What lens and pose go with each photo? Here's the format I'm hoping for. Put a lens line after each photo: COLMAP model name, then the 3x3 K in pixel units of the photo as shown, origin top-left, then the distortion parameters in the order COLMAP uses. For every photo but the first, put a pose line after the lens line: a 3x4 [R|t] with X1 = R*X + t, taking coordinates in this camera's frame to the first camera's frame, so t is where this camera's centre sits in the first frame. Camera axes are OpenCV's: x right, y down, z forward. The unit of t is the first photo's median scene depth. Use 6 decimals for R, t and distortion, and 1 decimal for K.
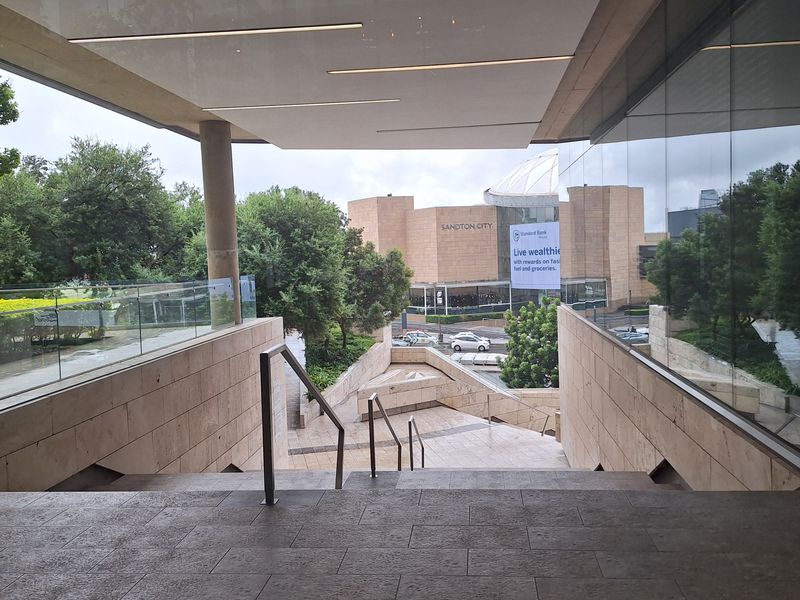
lens RADIAL K [[730.8, 0, 400.0], [0, 730.8, 300.0], [0, 0, 1]] dist [0.233843, -0.381626]
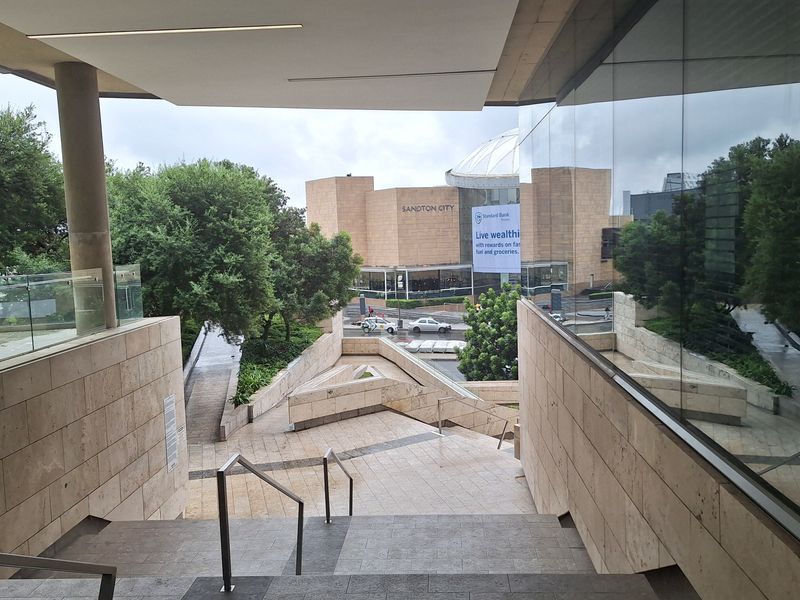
lens RADIAL K [[730.8, 0, 400.0], [0, 730.8, 300.0], [0, 0, 1]] dist [0.233843, -0.381626]
pose [[0.998818, -0.003033, 0.048517, 0.024521], [0.001874, 0.999712, 0.023916, -0.007733], [-0.048575, -0.023796, 0.998536, 0.105195]]
